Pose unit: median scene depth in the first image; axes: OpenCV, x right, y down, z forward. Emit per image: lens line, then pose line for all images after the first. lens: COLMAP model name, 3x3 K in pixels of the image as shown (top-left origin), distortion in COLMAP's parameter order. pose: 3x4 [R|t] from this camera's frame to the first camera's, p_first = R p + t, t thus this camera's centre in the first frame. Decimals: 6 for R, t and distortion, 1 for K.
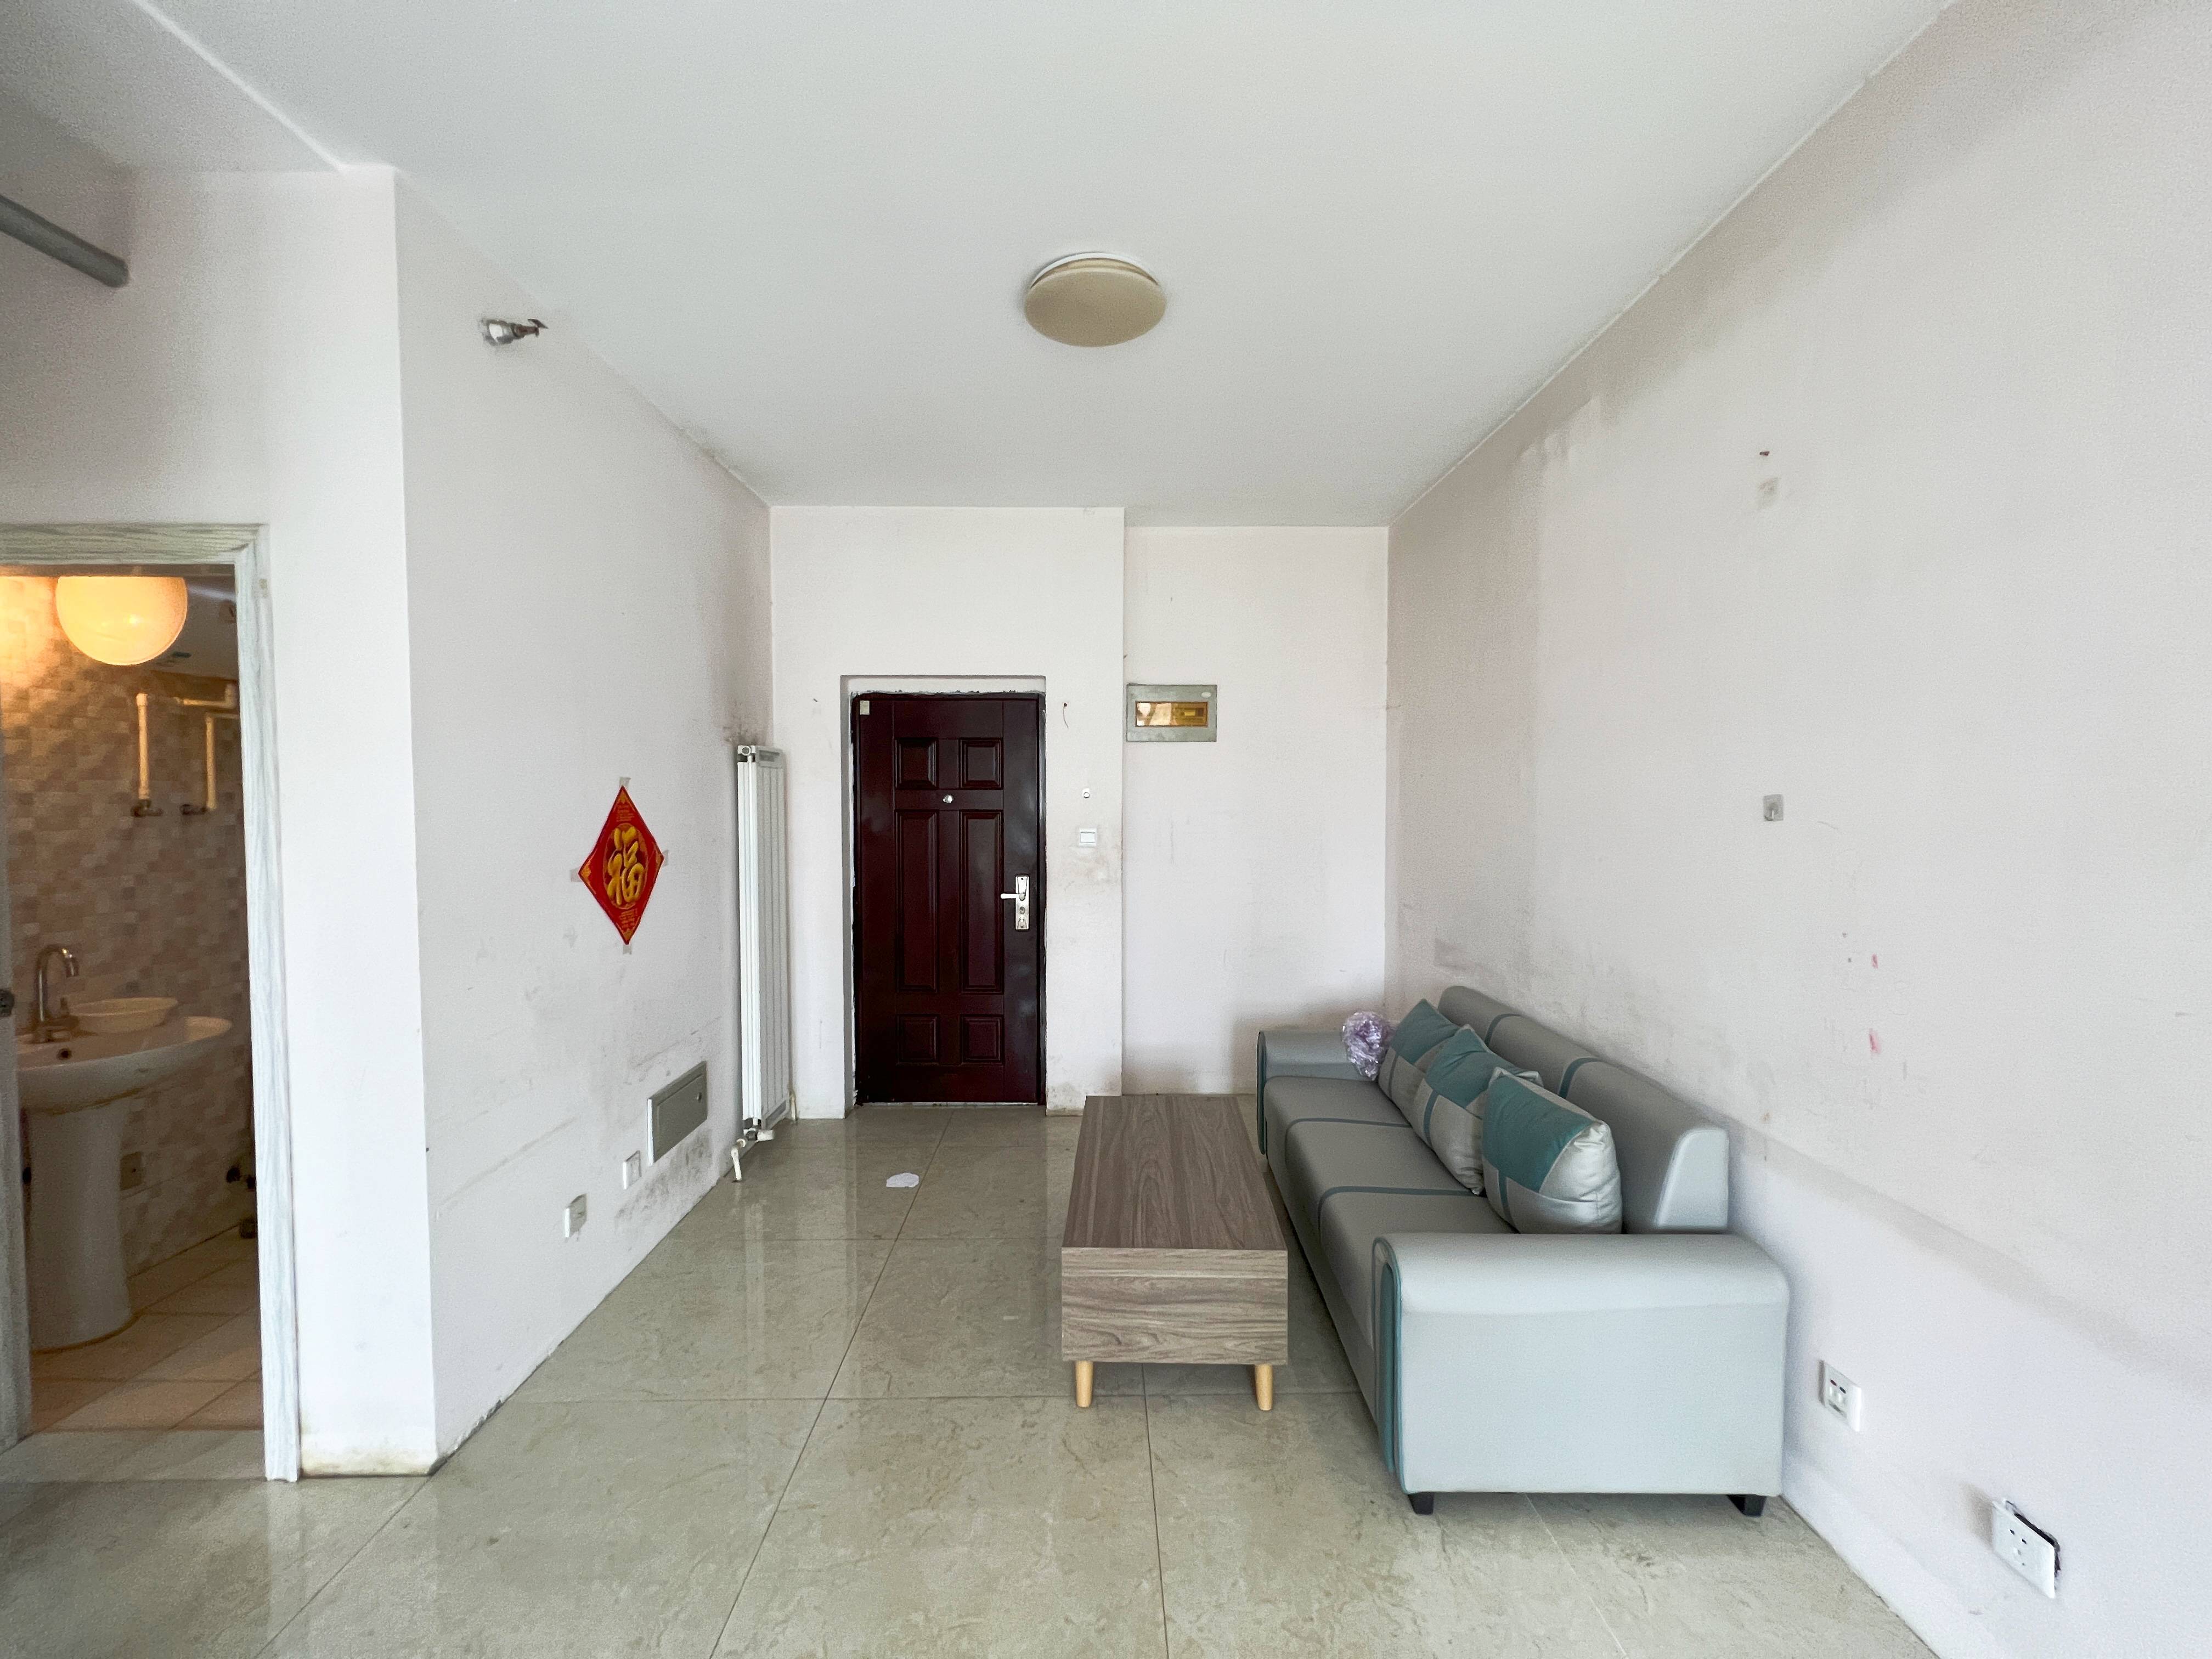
lens RADIAL K [[893.8, 0, 1106.0], [0, 893.8, 829.5], [0, 0, 1]] dist [0.000242, 0.000059]
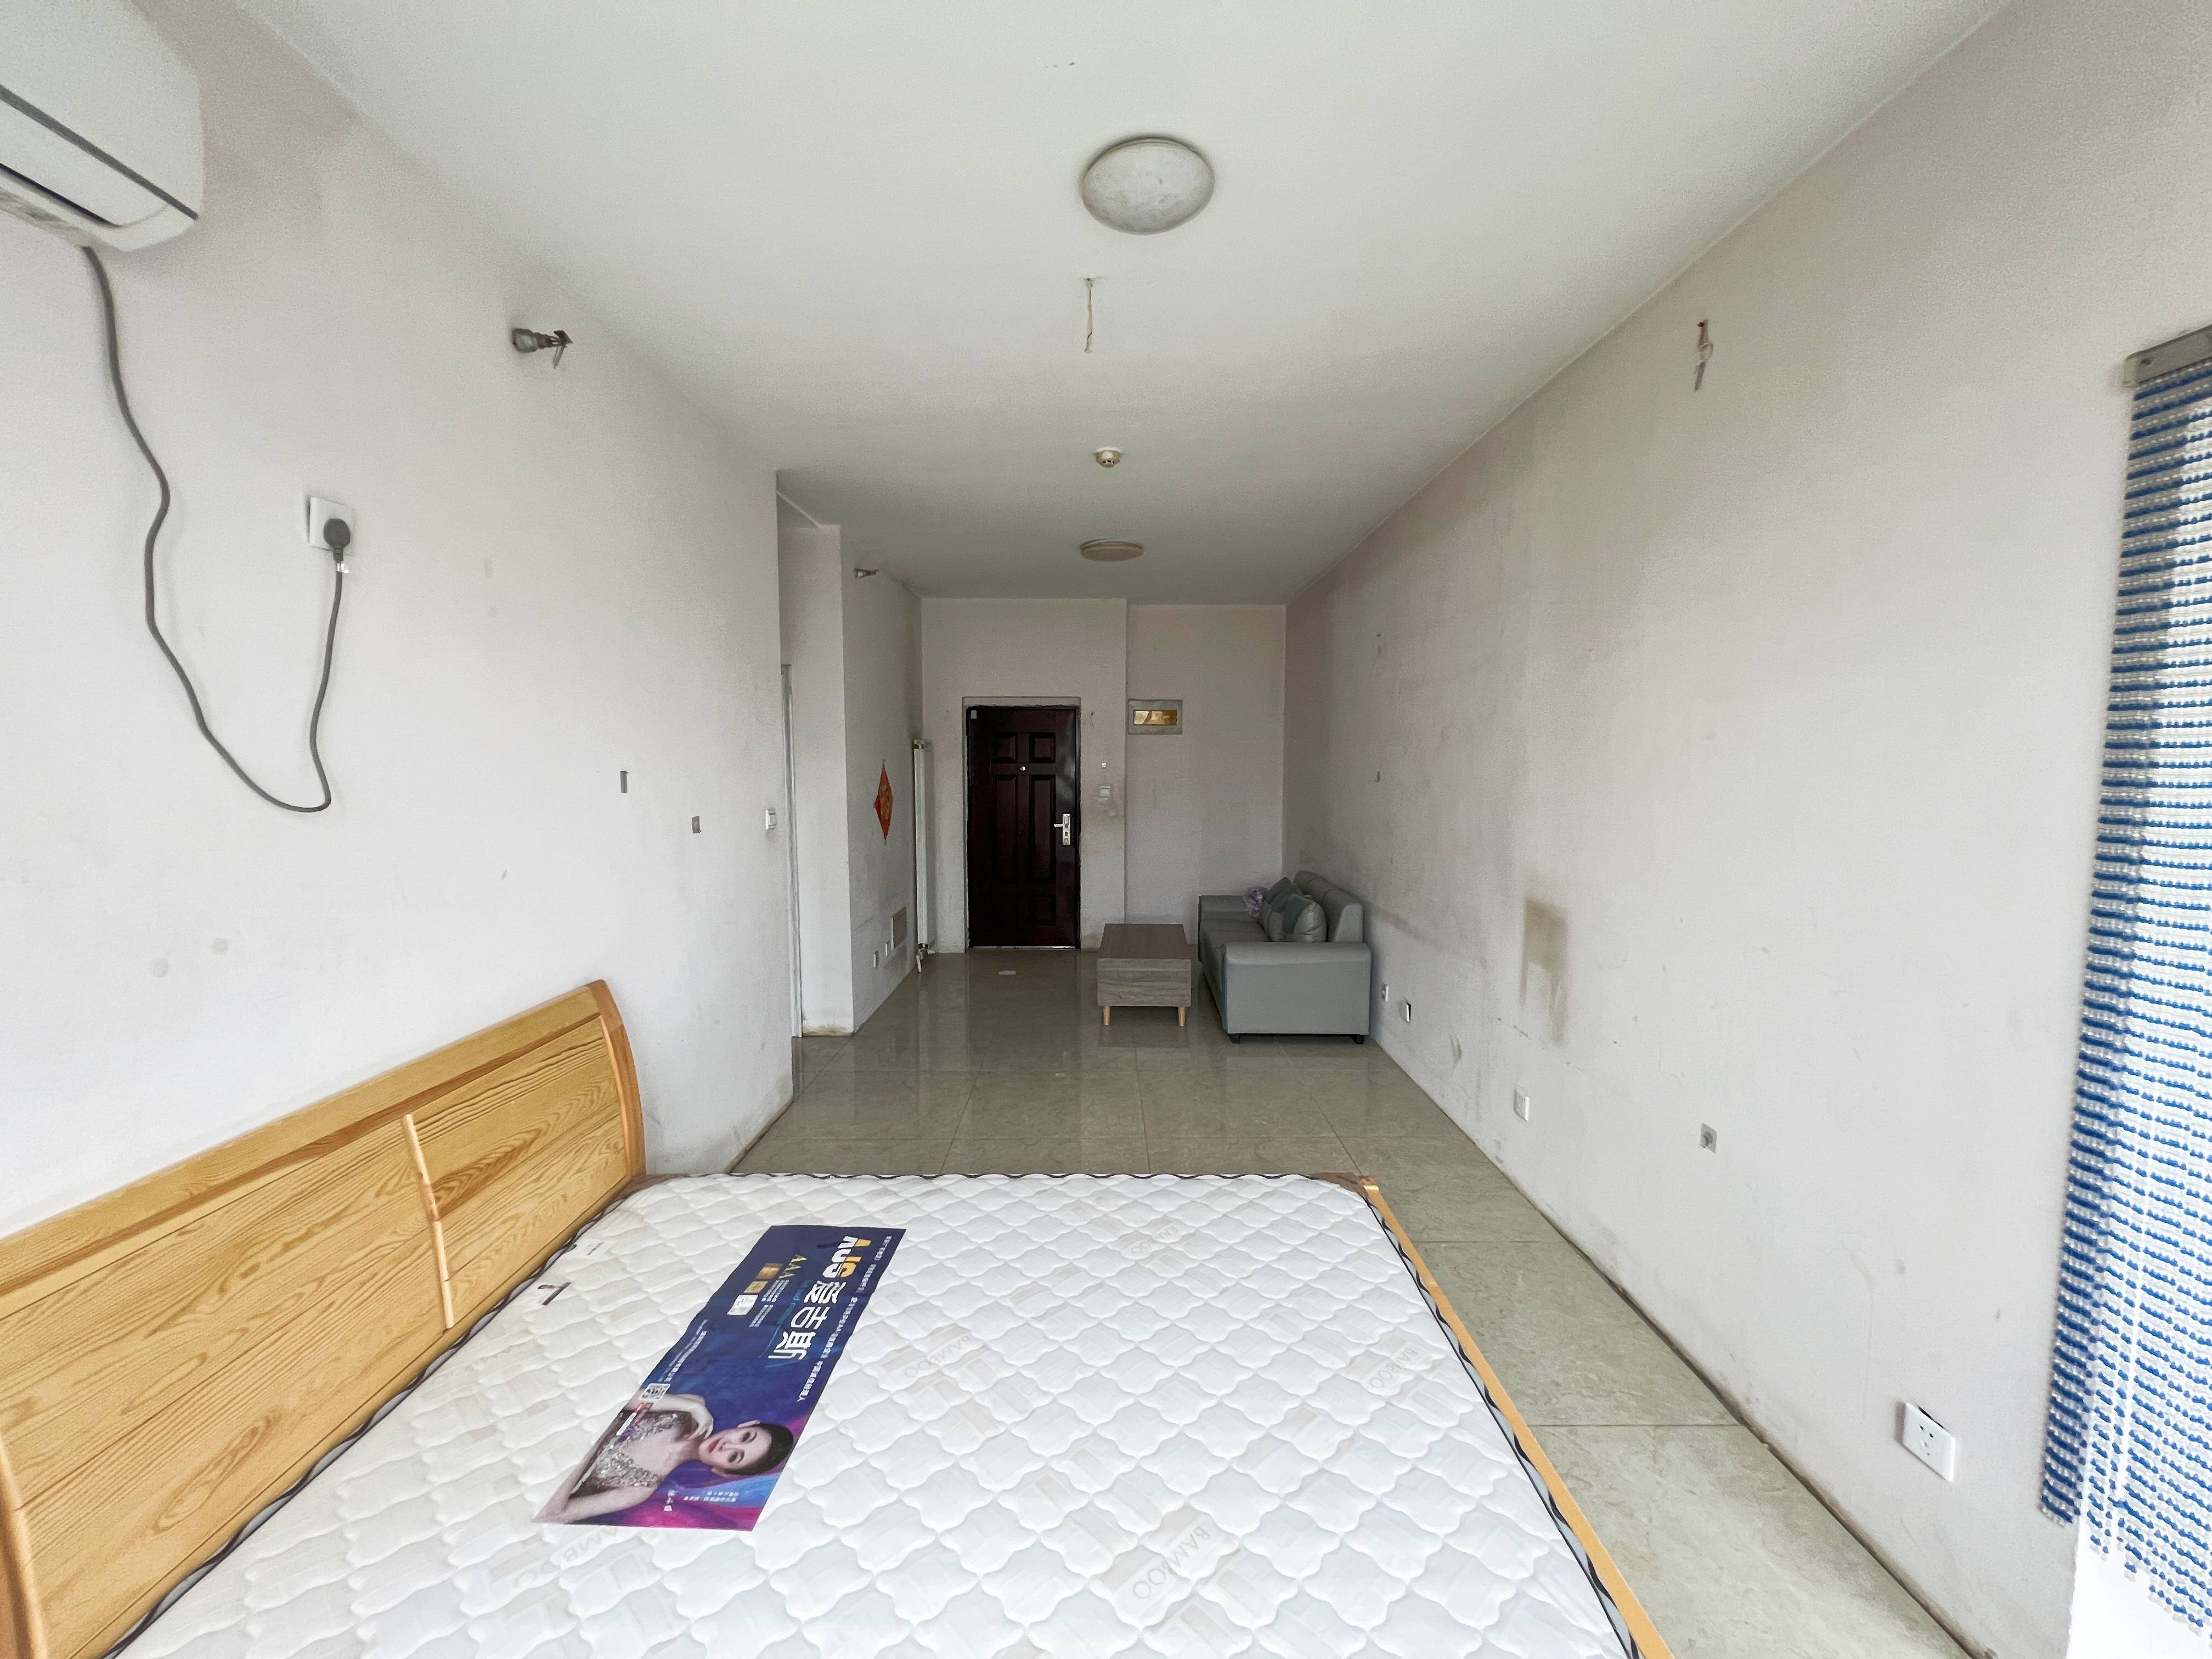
lens RADIAL K [[893.8, 0, 1106.0], [0, 893.8, 829.5], [0, 0, 1]] dist [0.000242, 0.000059]
pose [[0.999969, 0.003047, -0.007245, -0.005734], [-0.002734, 0.999080, 0.042792, 0.009800], [0.007369, -0.042770, 0.999058, -0.776012]]
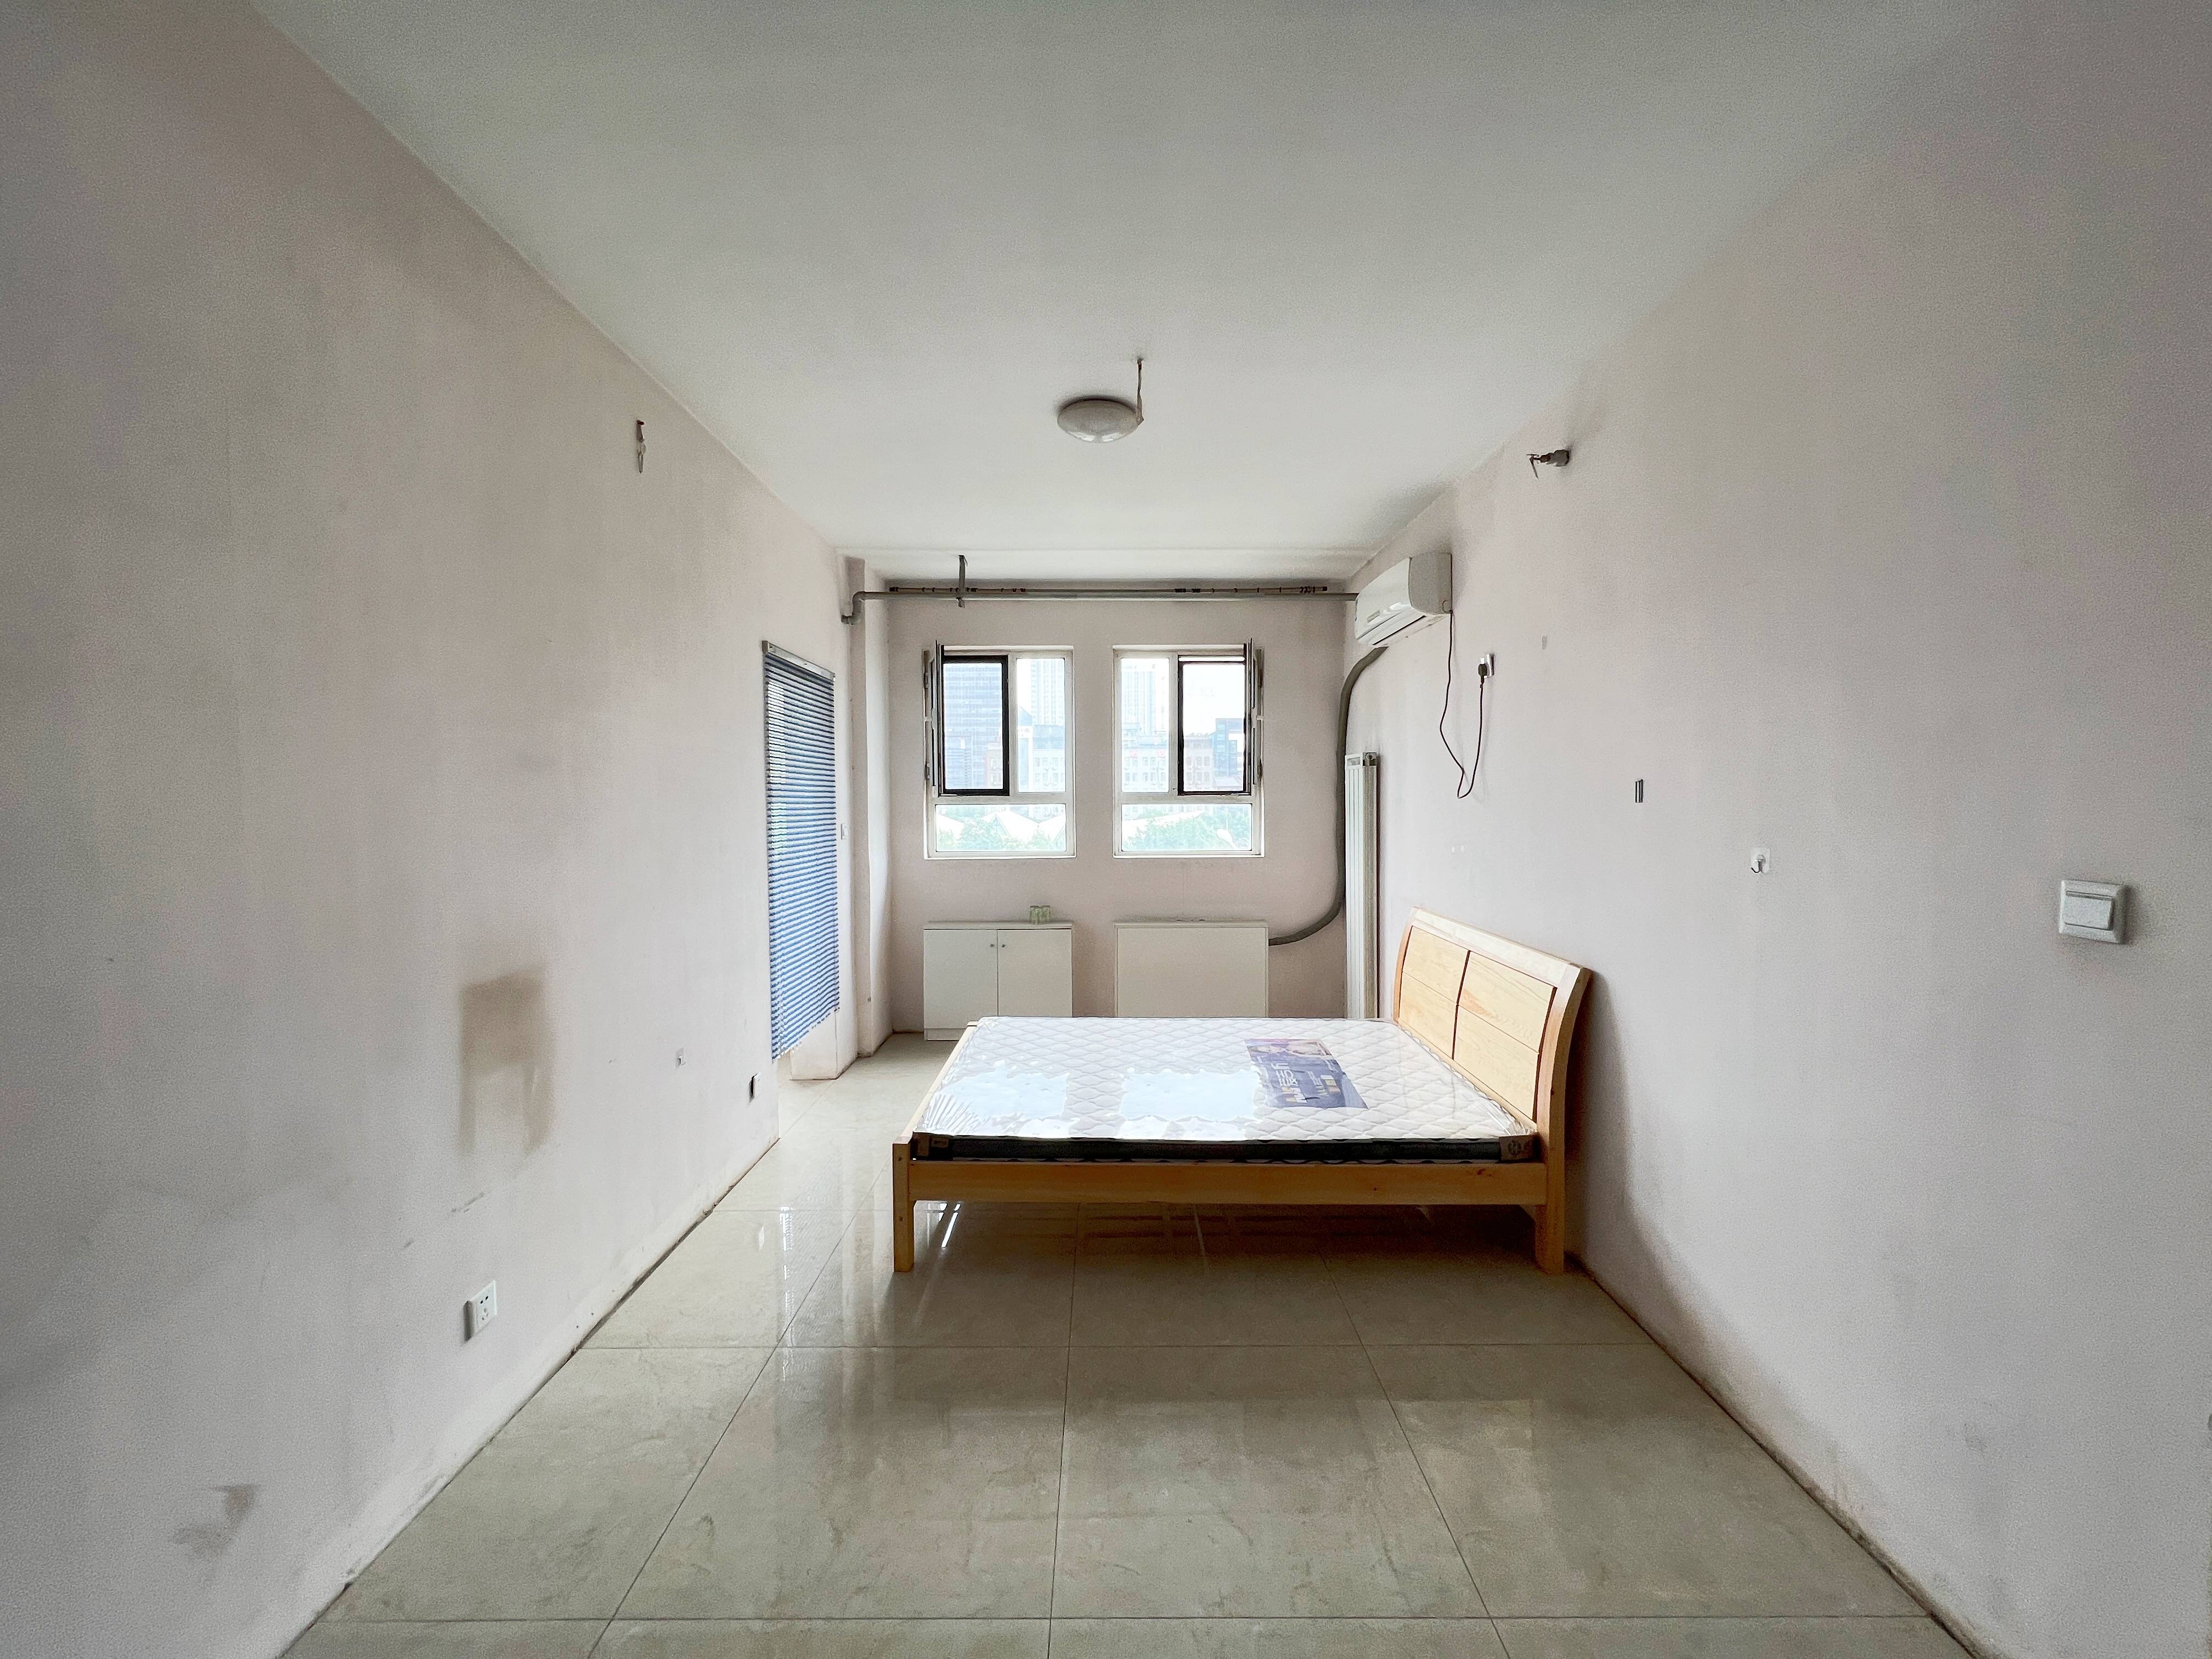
lens RADIAL K [[893.8, 0, 1106.0], [0, 893.8, 829.5], [0, 0, 1]] dist [0.000242, 0.000059]
pose [[-0.999969, 0.006282, 0.004774, 0.008322], [0.006622, 0.997174, 0.074838, -0.027722], [-0.004290, 0.074868, -0.997184, 0.944691]]
